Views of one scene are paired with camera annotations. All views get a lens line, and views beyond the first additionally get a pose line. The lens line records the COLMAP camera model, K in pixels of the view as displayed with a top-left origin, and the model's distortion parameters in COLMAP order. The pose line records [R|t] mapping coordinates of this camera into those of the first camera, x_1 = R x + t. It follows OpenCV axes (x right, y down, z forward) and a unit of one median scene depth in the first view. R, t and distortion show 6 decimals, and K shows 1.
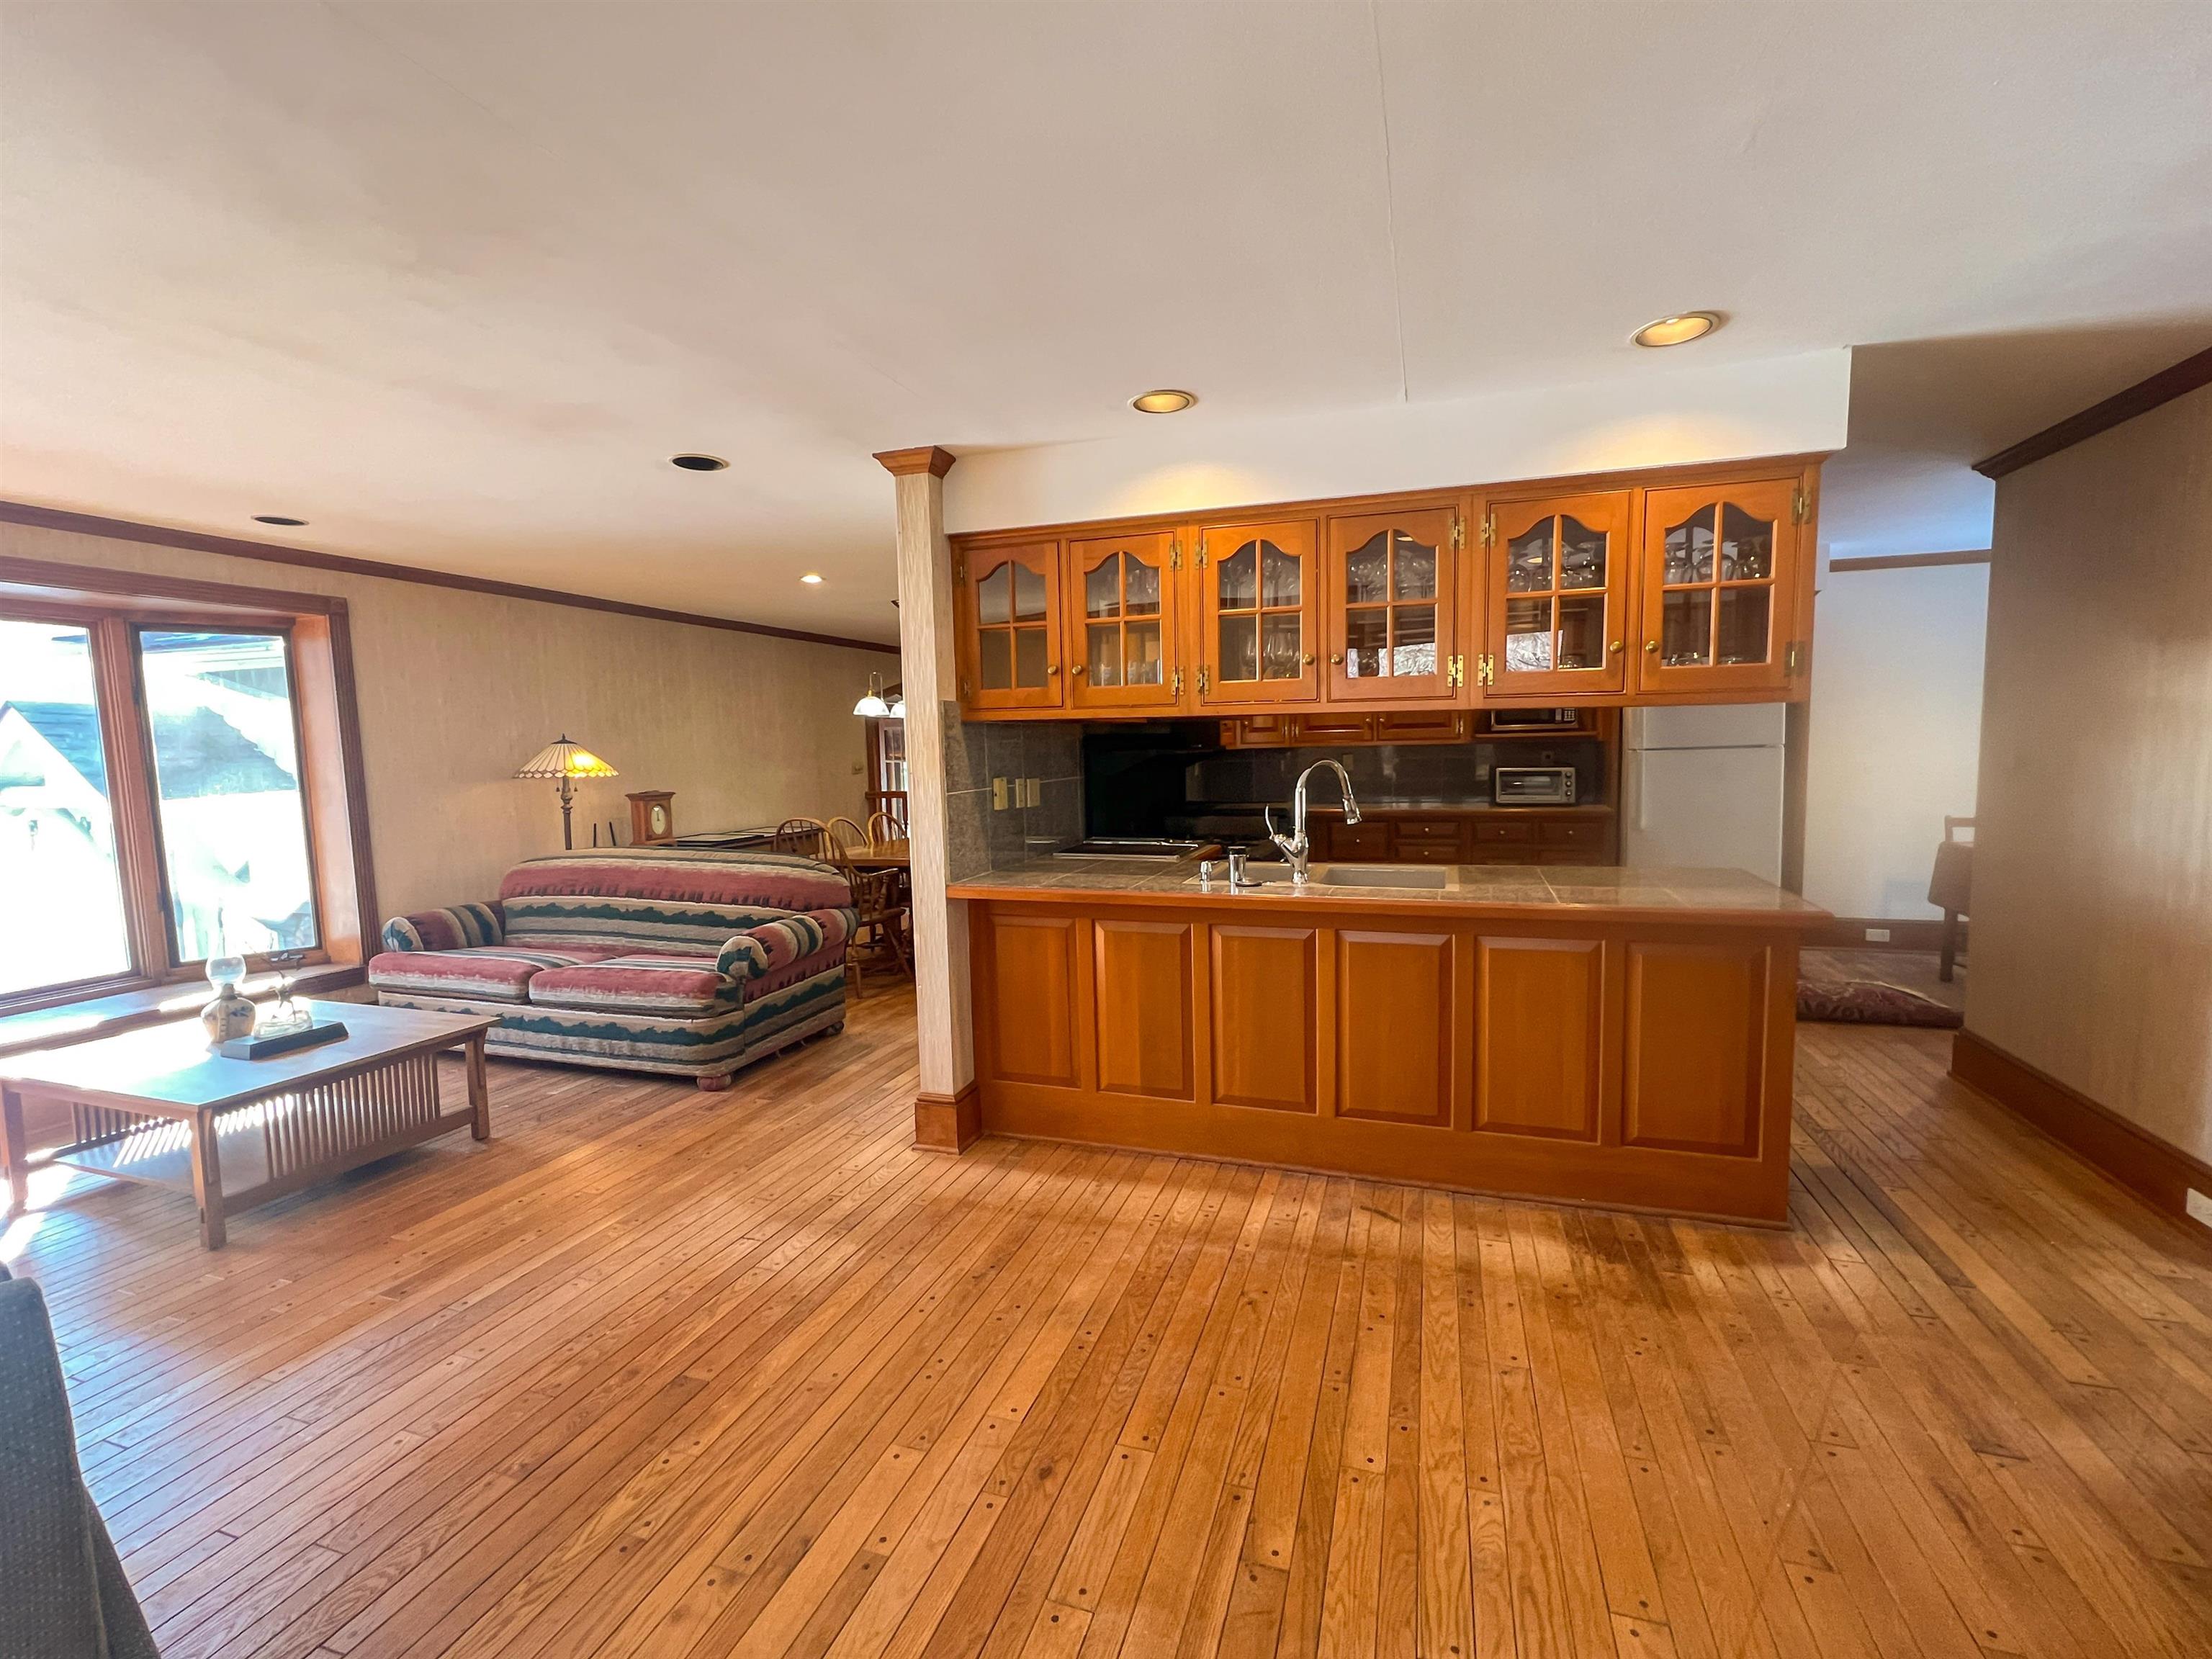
lens RADIAL K [[977.0, 0, 1112.5], [0, 977.0, 825.9], [0, 0, 1]] dist [-0.000980, -0.000663]
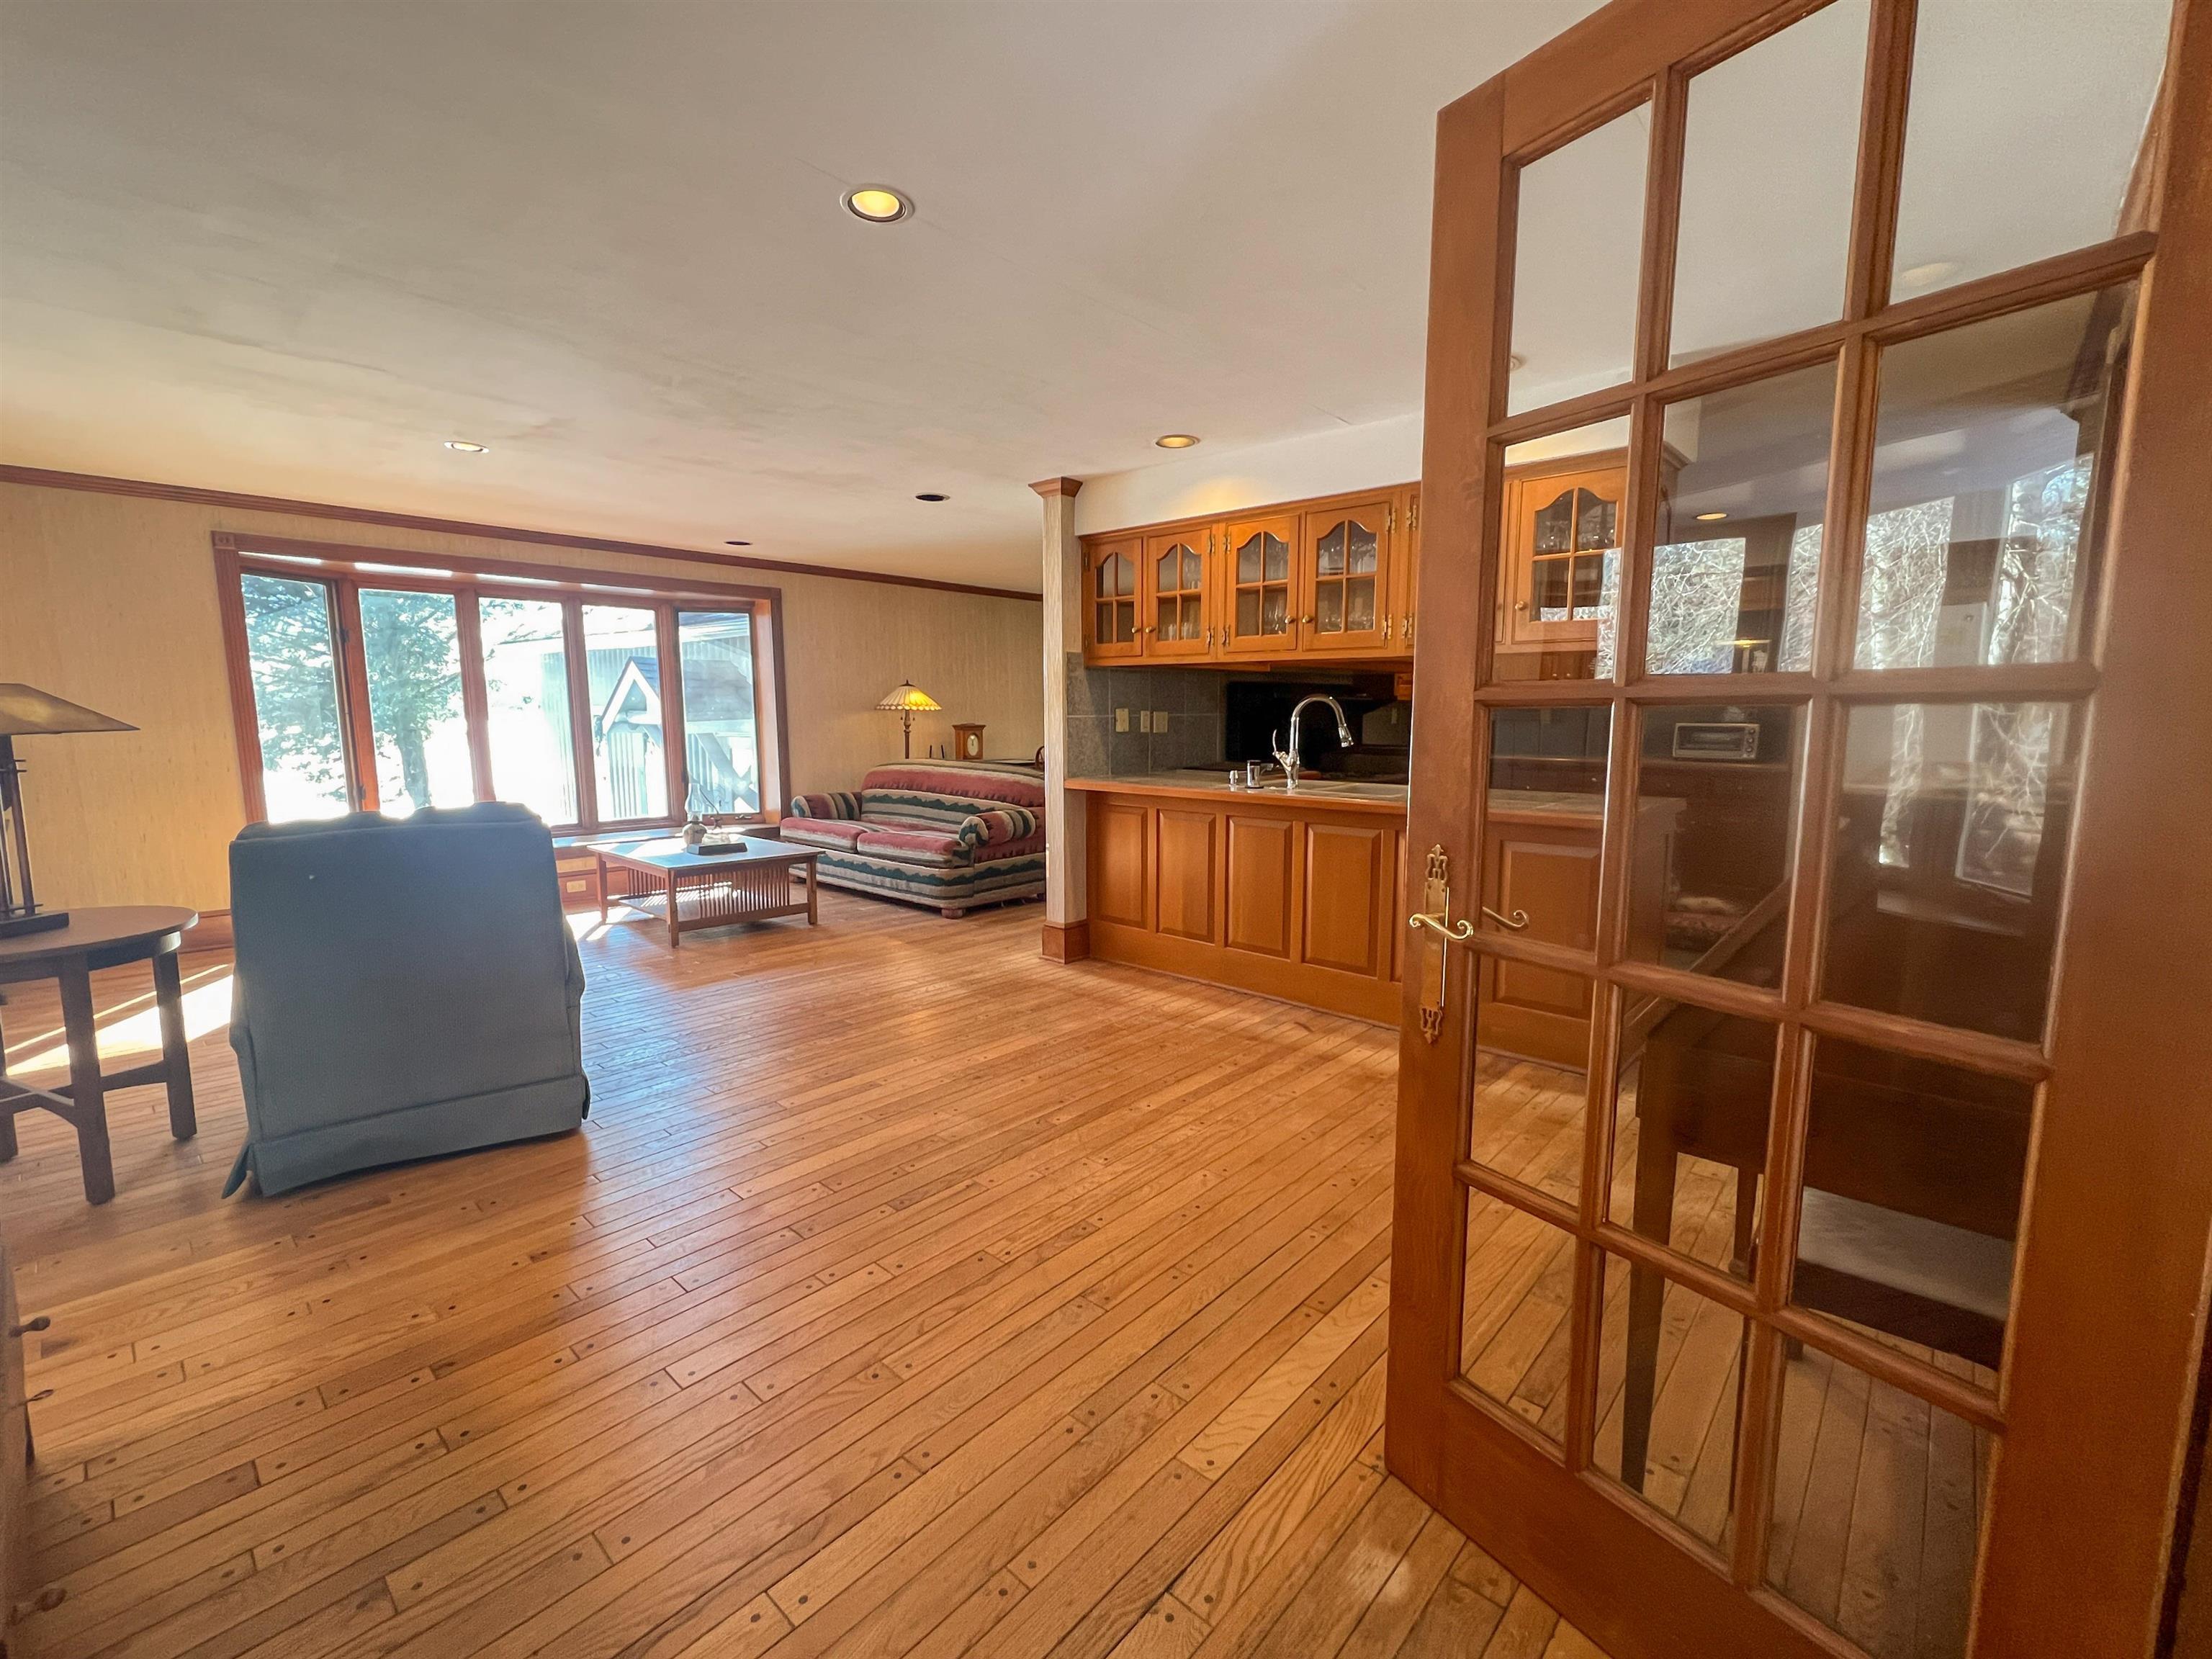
lens RADIAL K [[977.0, 0, 1114.4], [0, 977.0, 829.3], [0, 0, 1]] dist [-0.000980, -0.000663]
pose [[0.915287, 0.070071, -0.396661, 0.487629], [-0.053614, 0.997184, 0.052439, 0.055346], [0.399218, -0.026730, 0.916466, -0.312787]]
